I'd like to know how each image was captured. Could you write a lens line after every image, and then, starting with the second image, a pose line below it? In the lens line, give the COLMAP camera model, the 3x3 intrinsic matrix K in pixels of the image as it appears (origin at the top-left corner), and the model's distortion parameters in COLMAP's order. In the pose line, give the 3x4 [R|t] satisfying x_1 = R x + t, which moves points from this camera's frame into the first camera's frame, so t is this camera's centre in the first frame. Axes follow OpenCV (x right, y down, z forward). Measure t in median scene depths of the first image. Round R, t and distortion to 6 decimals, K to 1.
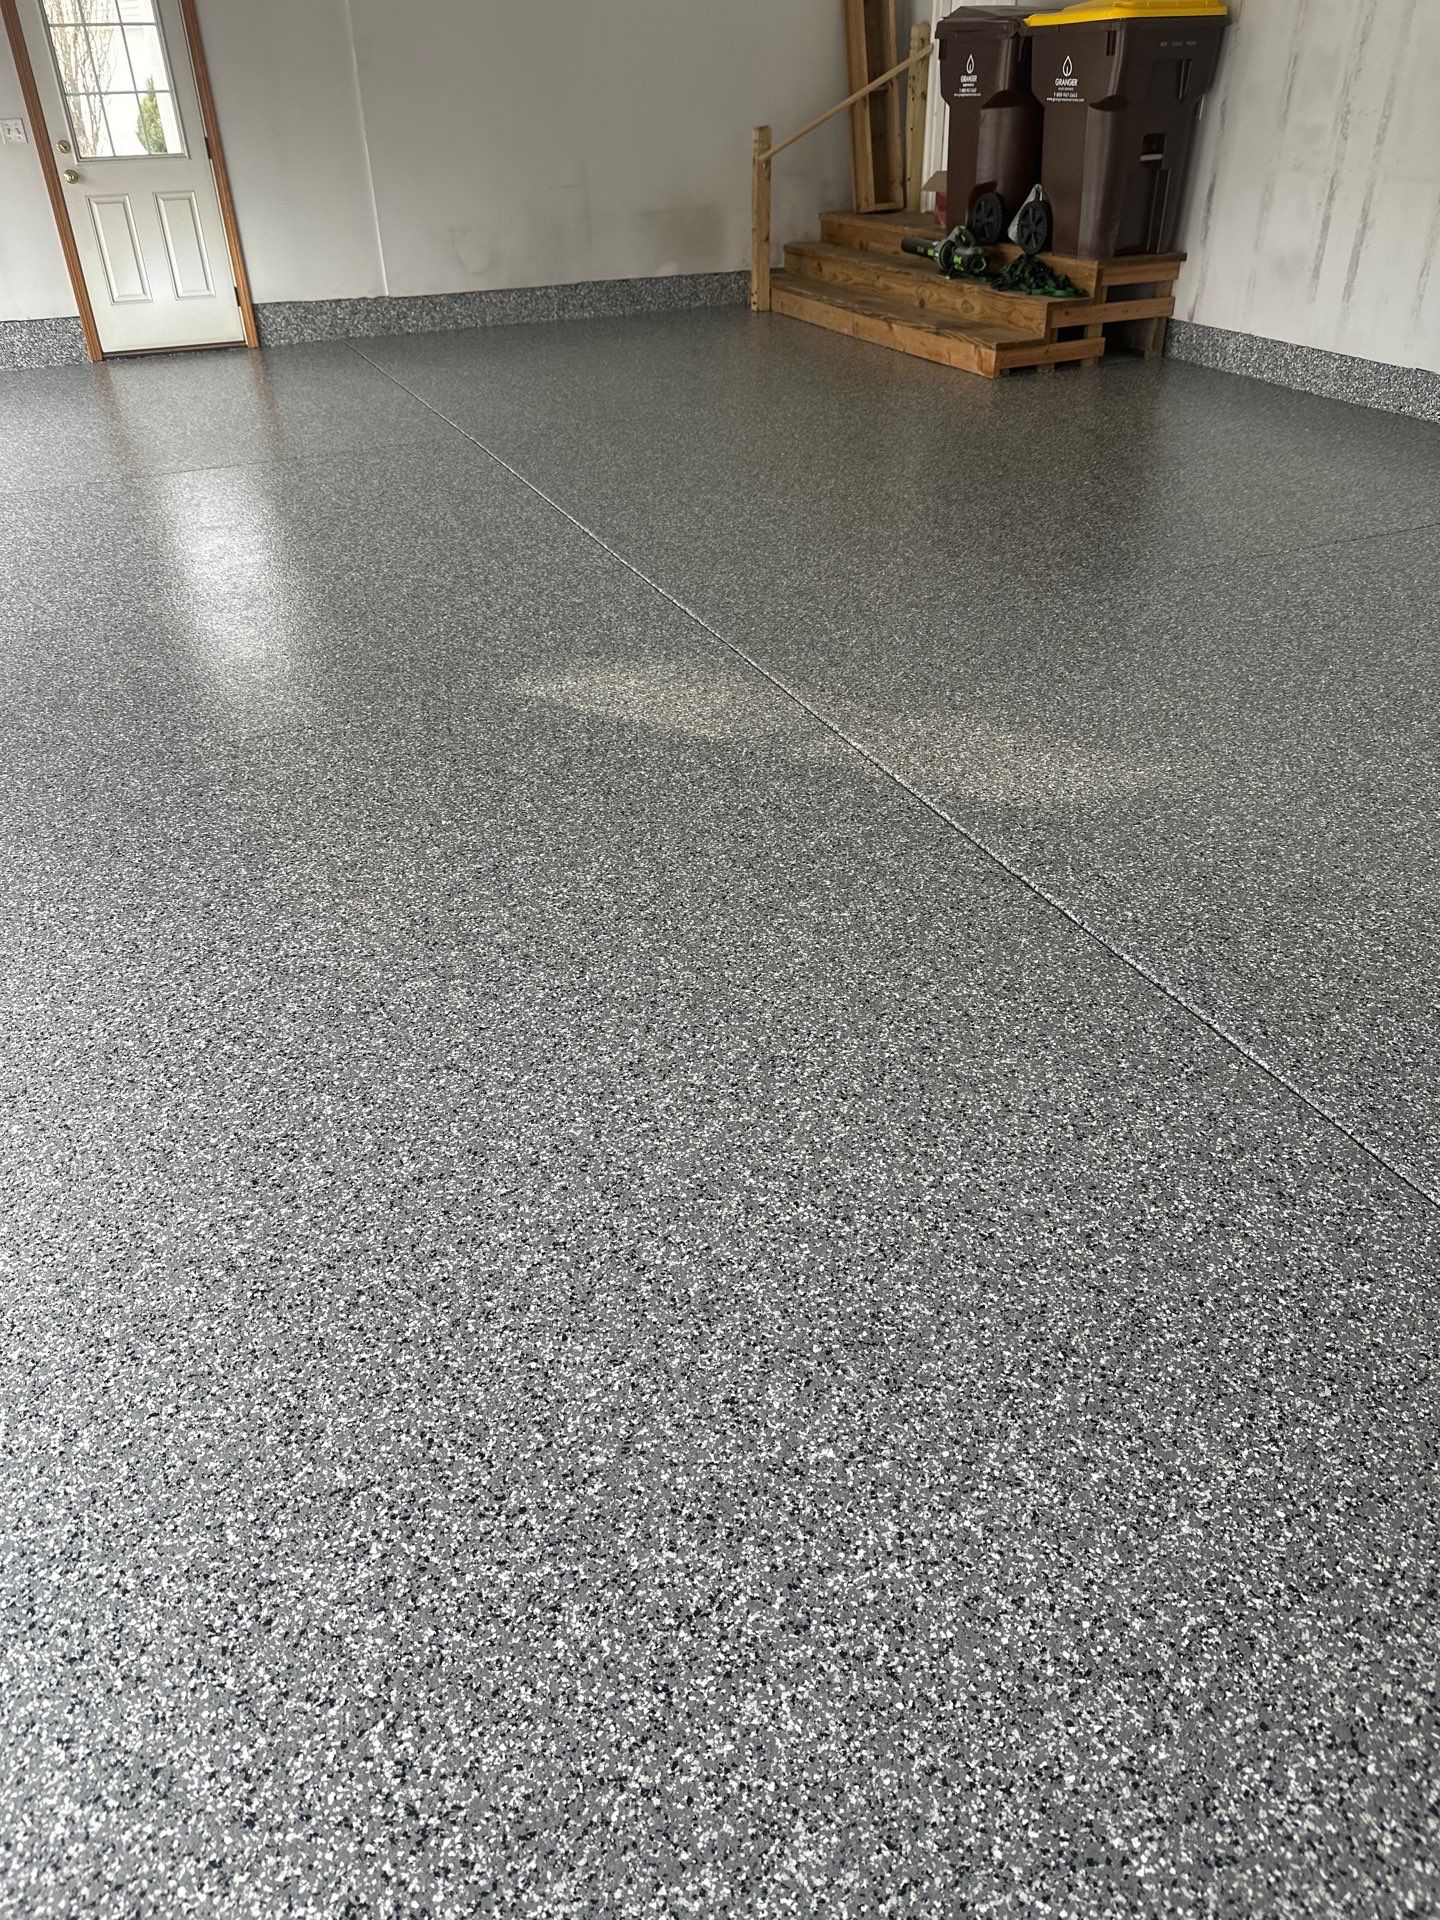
lens RADIAL K [[1330.7, 0, 717.8], [0, 1330.7, 965.2], [0, 0, 1]] dist [0.021473, -0.017632]
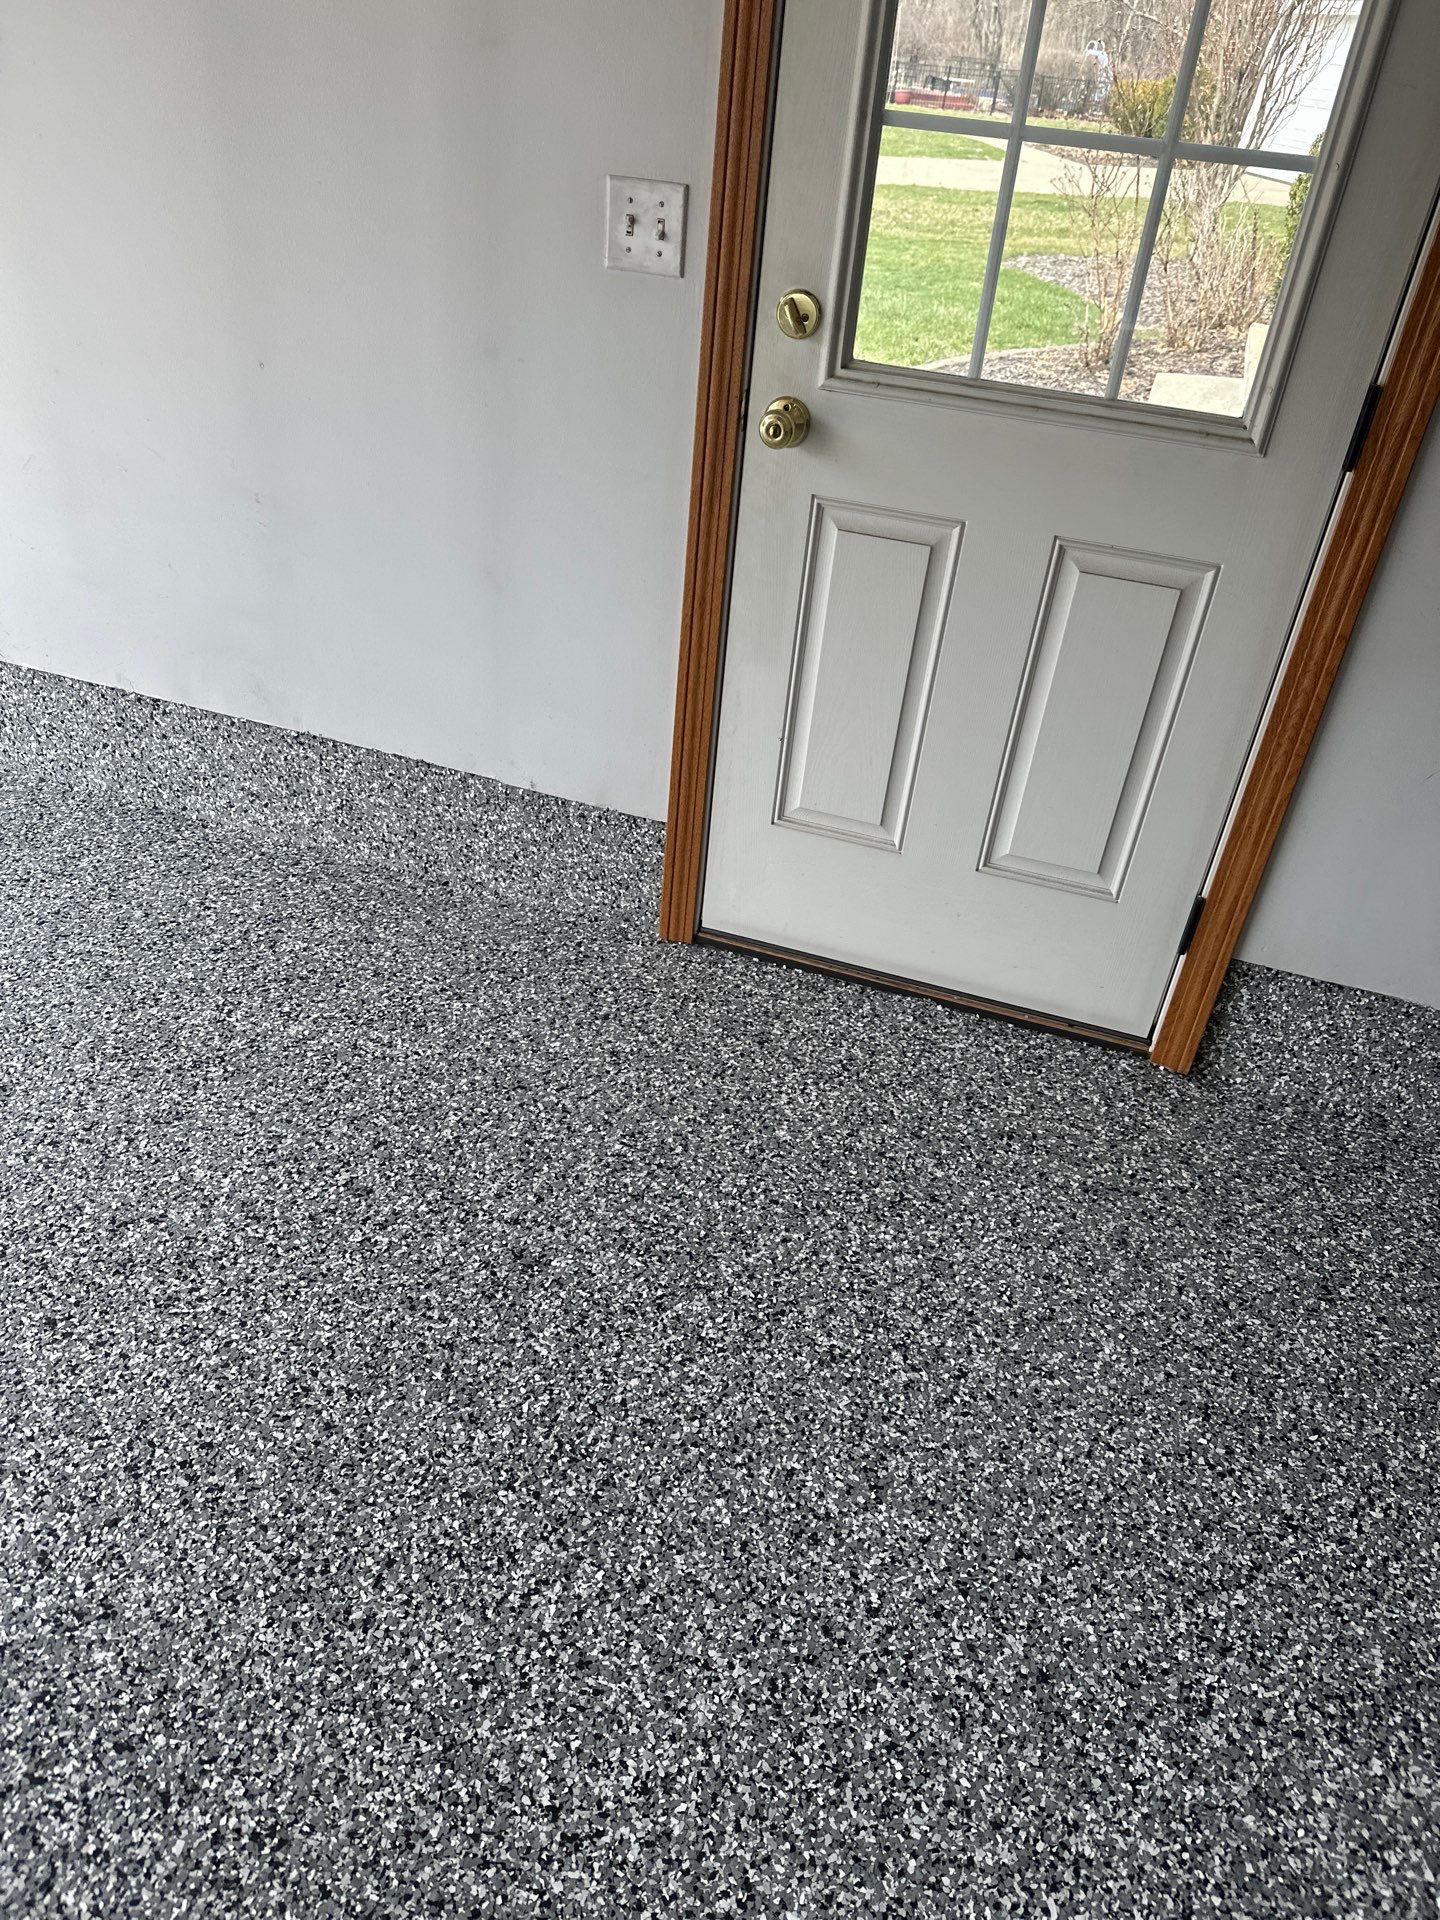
lens RADIAL K [[1330.7, 0, 718.3], [0, 1330.7, 960.5], [0, 0, 1]] dist [0.021473, -0.017632]
pose [[0.735723, 0.449687, -0.506452, -0.318536], [-0.452911, 0.882641, 0.125767, -0.529750], [0.503570, 0.136848, 0.853047, 0.796339]]
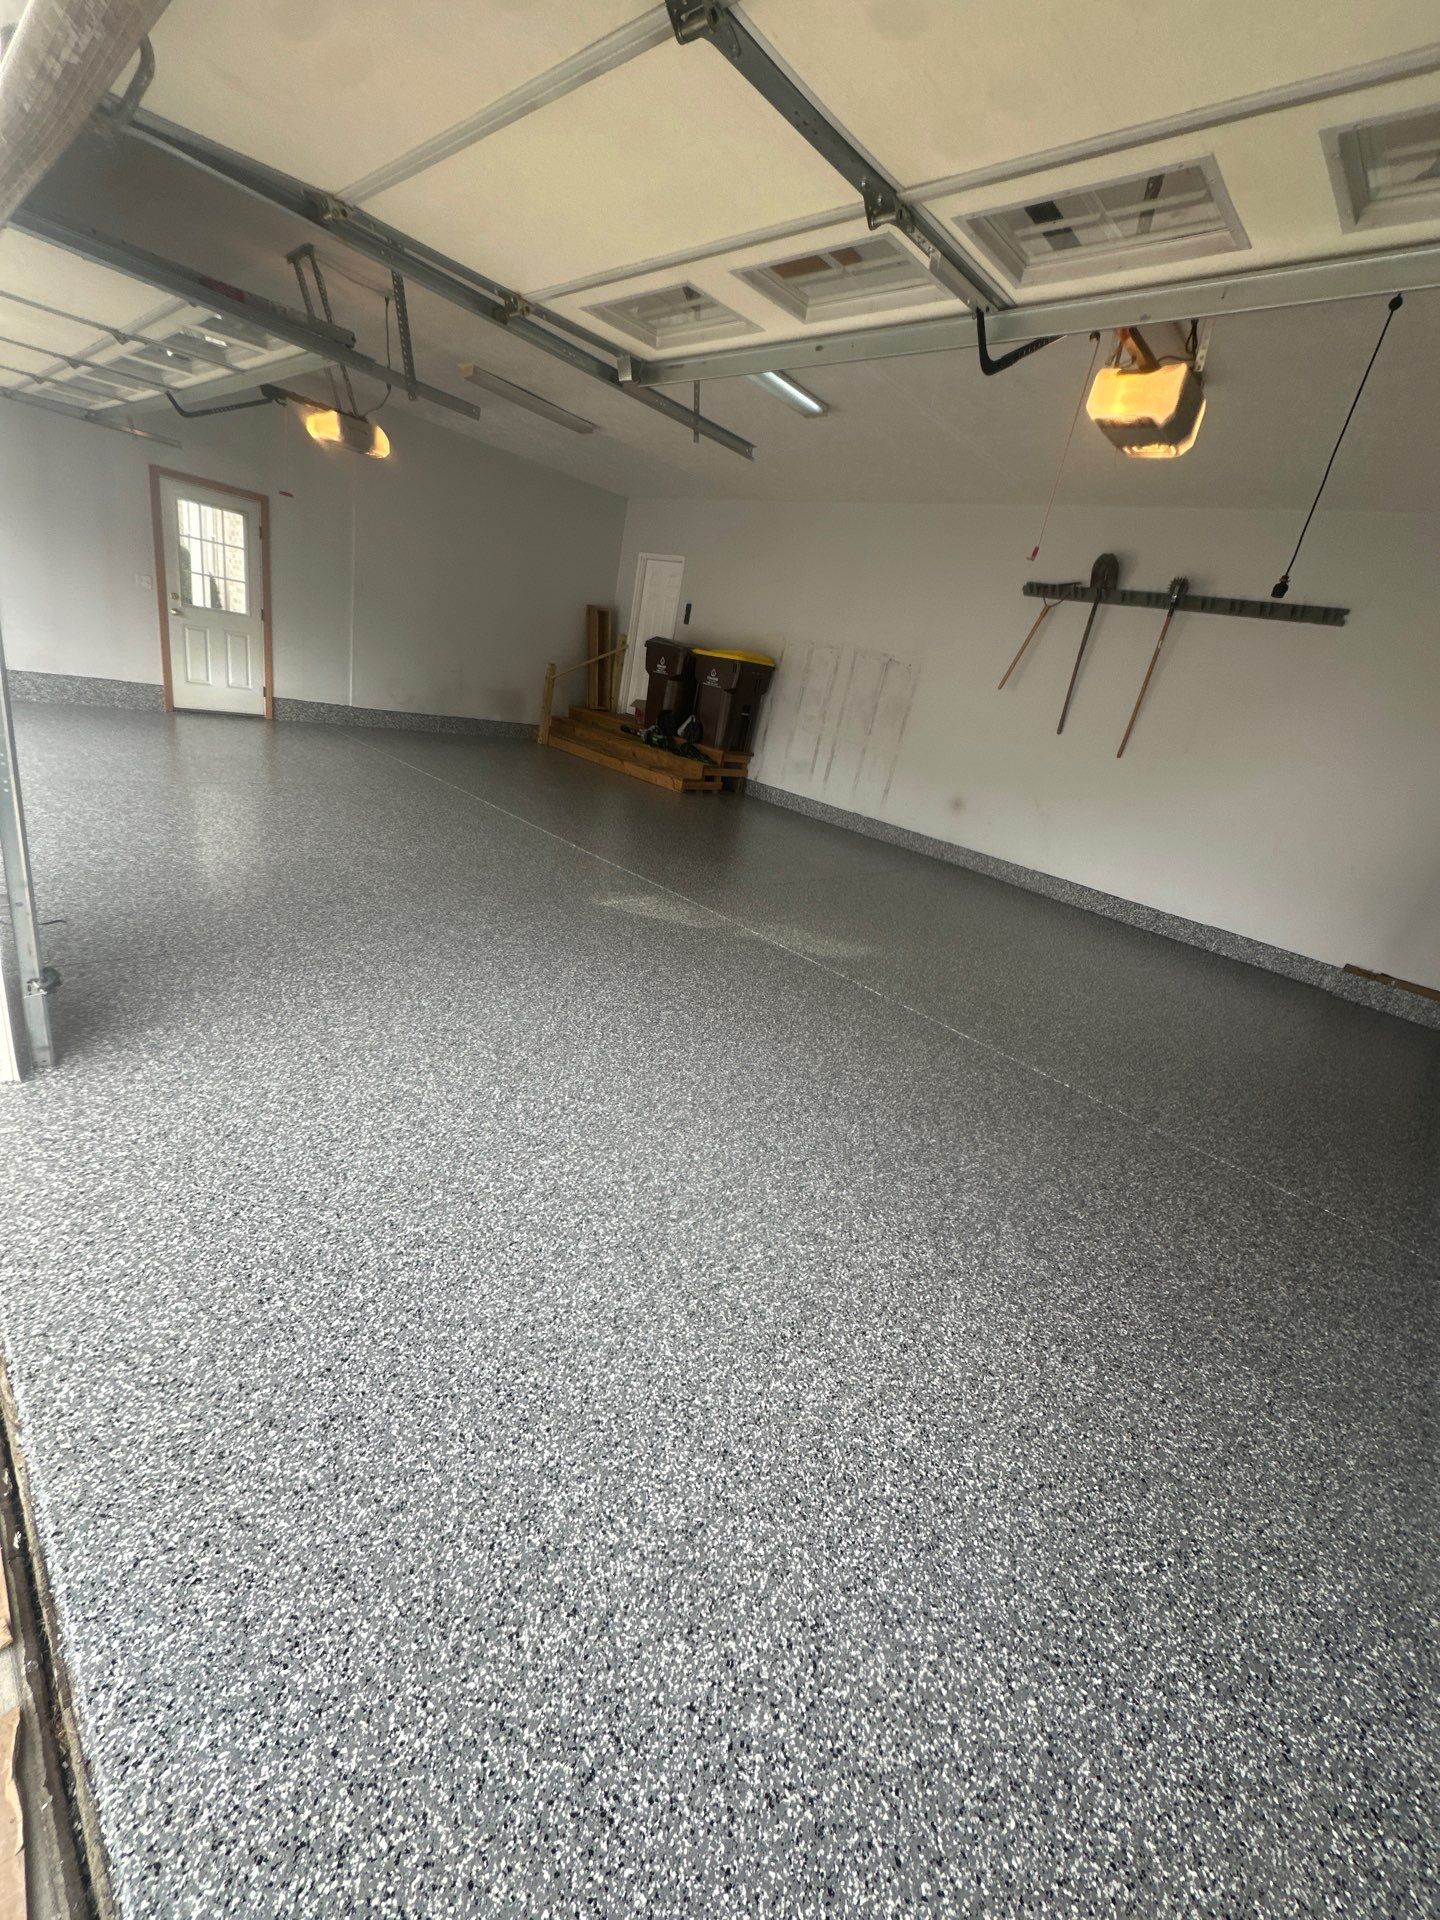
lens RADIAL K [[763.3, 0, 720.1], [0, 763.3, 950.6], [0, 0, 1]] dist [0.004209, 0.000188]
pose [[0.904710, 0.044278, 0.423720, -0.250290], [0.043087, 0.979975, -0.194404, 0.060562], [-0.423843, 0.194136, 0.884686, -0.085229]]
